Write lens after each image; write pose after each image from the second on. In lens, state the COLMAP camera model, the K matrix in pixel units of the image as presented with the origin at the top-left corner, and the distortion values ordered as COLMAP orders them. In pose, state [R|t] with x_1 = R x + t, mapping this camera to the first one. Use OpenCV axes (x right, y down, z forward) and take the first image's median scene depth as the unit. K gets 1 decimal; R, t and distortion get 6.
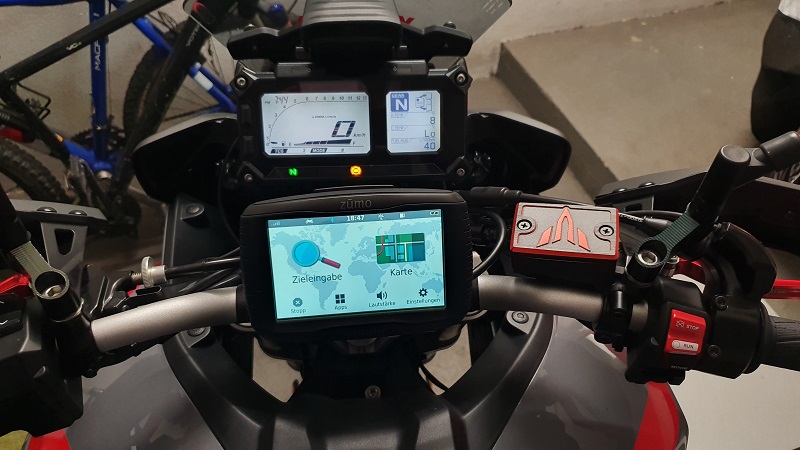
lens RADIAL K [[590.6, 0, 404.6], [0, 590.6, 226.4], [0, 0, 1]] dist [-0.004327, -0.021433]
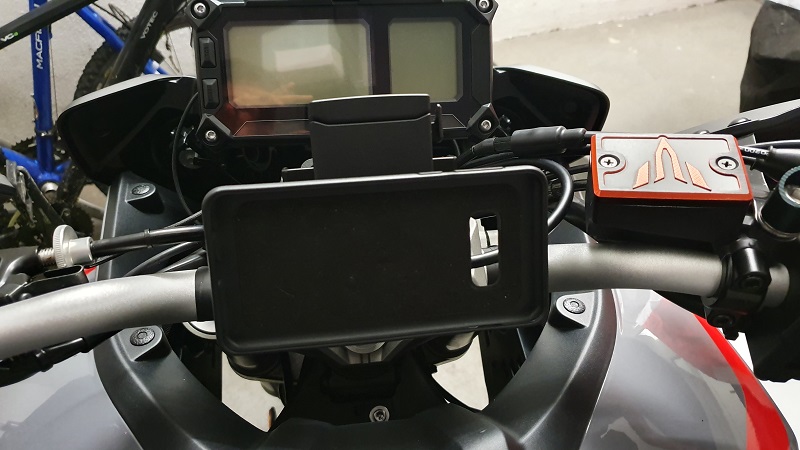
lens RADIAL K [[590.6, 0, 402.9], [0, 590.6, 228.2], [0, 0, 1]] dist [-0.004327, -0.021433]
pose [[0.998243, -0.029128, 0.051590, -0.059073], [0.031091, 0.998806, -0.037673, 0.070185], [-0.050431, 0.039211, 0.997958, 0.225720]]
